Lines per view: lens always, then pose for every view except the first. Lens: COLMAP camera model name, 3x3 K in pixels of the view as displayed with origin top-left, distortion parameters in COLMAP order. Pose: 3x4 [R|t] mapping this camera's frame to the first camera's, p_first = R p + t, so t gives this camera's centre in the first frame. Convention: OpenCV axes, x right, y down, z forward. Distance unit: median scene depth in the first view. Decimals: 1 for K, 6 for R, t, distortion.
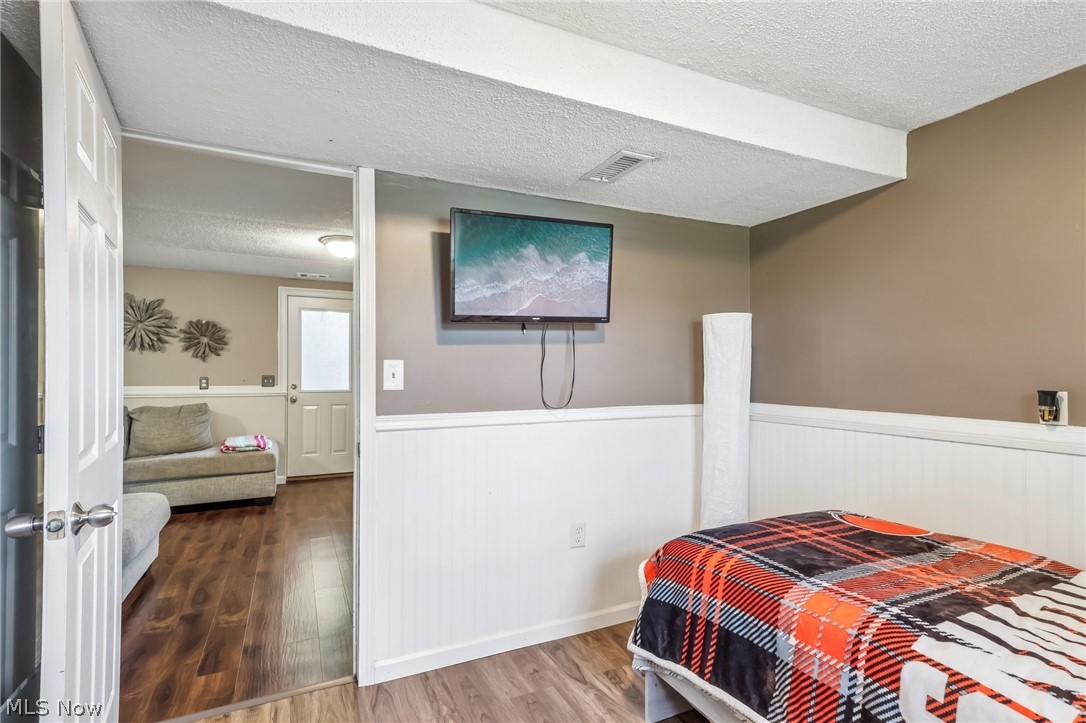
lens RADIAL K [[515.6, 0, 540.8], [0, 515.6, 372.8], [0, 0, 1]] dist [0.037462, 0.000067]
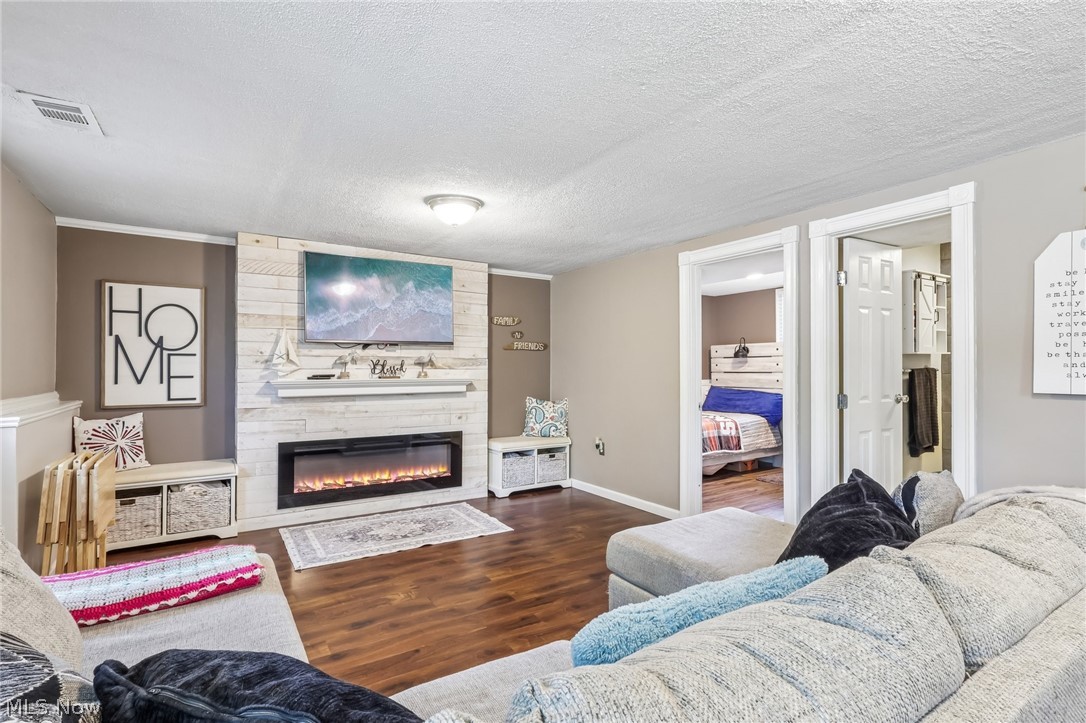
lens RADIAL K [[511.1, 0, 539.4], [0, 511.1, 363.5], [0, 0, 1]] dist [-0.002761, 0.000034]
pose [[-0.128482, 0.004071, 0.991703, -0.909667], [0.003023, 0.999989, -0.003713, -0.005952], [-0.991707, 0.002521, -0.128493, 0.764310]]
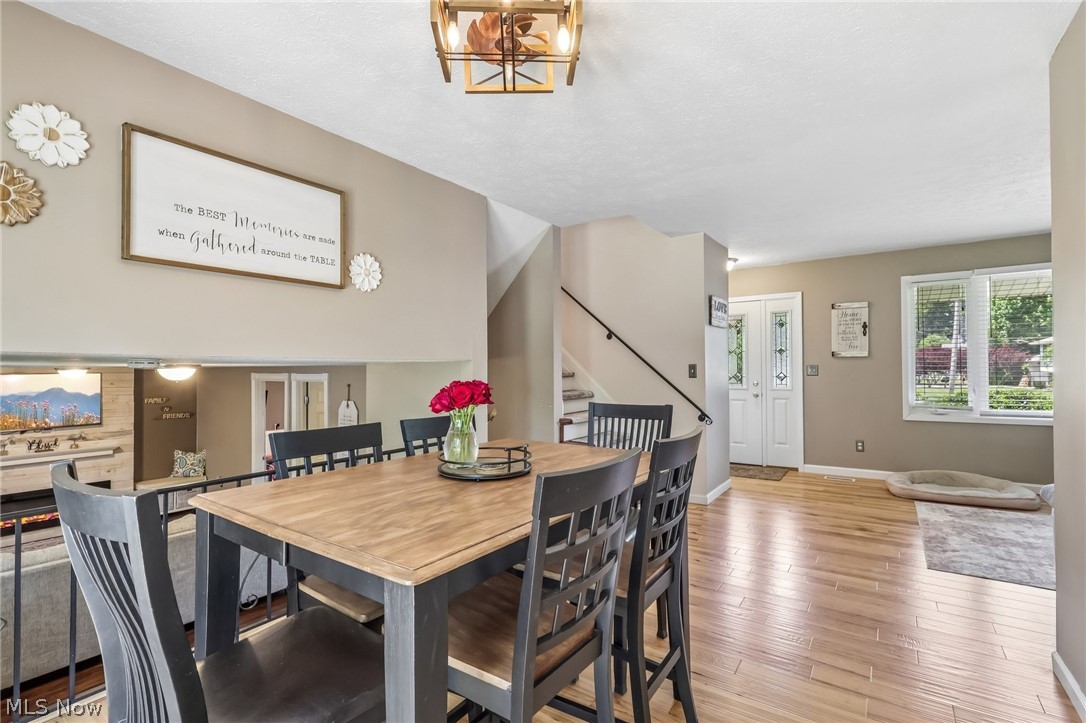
lens RADIAL K [[511.1, 0, 539.4], [0, 511.1, 363.5], [0, 0, 1]] dist [-0.002761, 0.000034]
pose [[-0.498162, 0.010802, 0.867017, -1.770074], [0.008708, 0.999934, -0.007455, -0.186050], [-0.867040, 0.003836, -0.498223, 0.460739]]
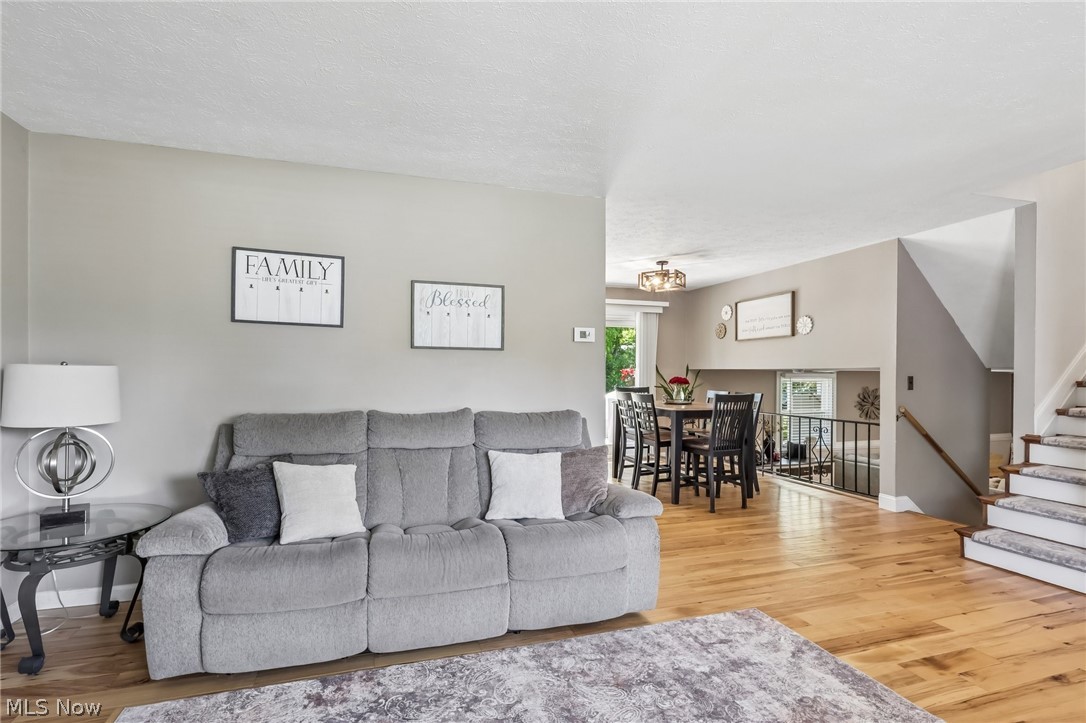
lens RADIAL K [[513.8, 0, 532.7], [0, 513.8, 371.7], [0, 0, 1]] dist [-0.000718, 0.000026]
pose [[0.991134, -0.000981, -0.132859, -1.624951], [-0.000283, 0.999955, -0.009497, -0.181206], [0.132862, 0.009450, 0.991089, -0.812708]]
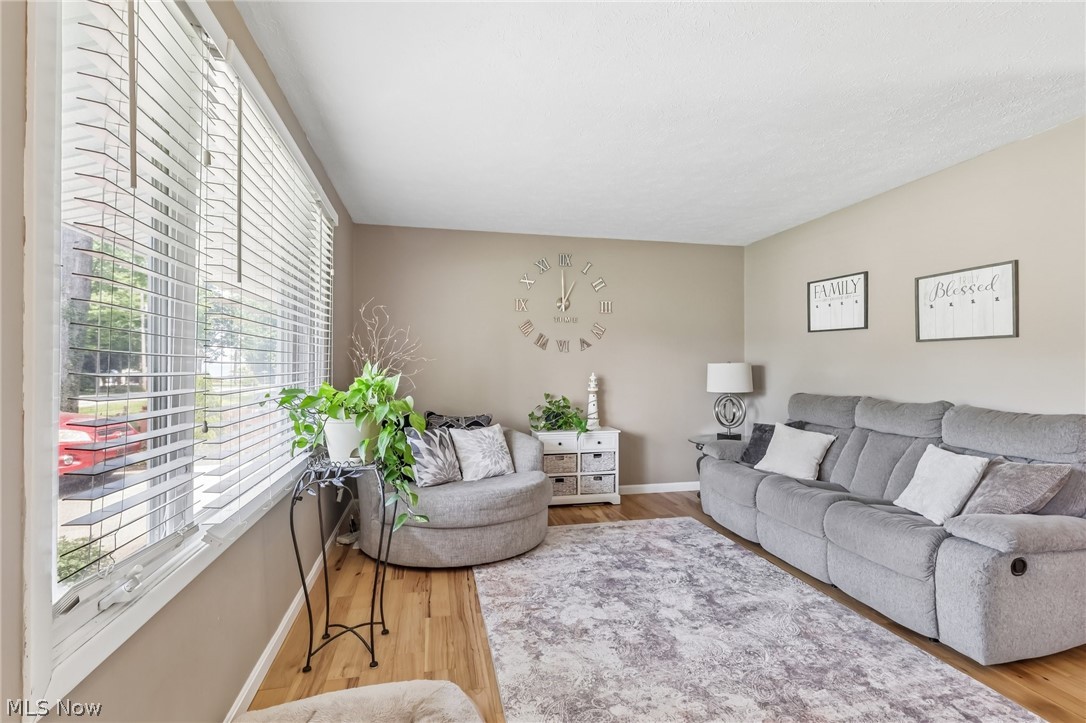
lens RADIAL K [[509.5, 0, 543.0], [0, 509.5, 361.5], [0, 0, 1]] dist [-0.000906, 0.000120]
pose [[-0.216499, -0.013180, -0.976194, -1.105373], [0.000110, 0.999909, -0.013525, -0.182164], [0.976283, -0.003035, -0.216478, -0.537241]]
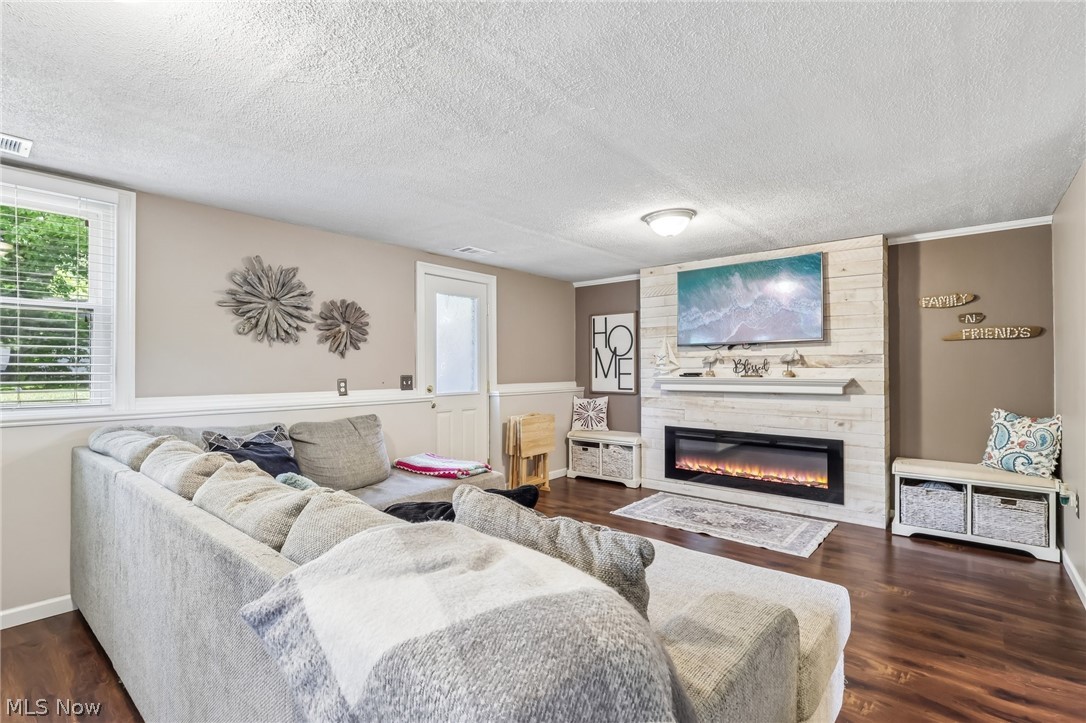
lens RADIAL K [[509.9, 0, 541.7], [0, 509.9, 364.6], [0, 0, 1]] dist [0.001005, 0.000474]
pose [[0.912337, -0.005755, 0.409400, -0.718341], [0.010650, 0.999896, -0.009679, -0.001947], [-0.409302, 0.013191, 0.912304, 0.255395]]
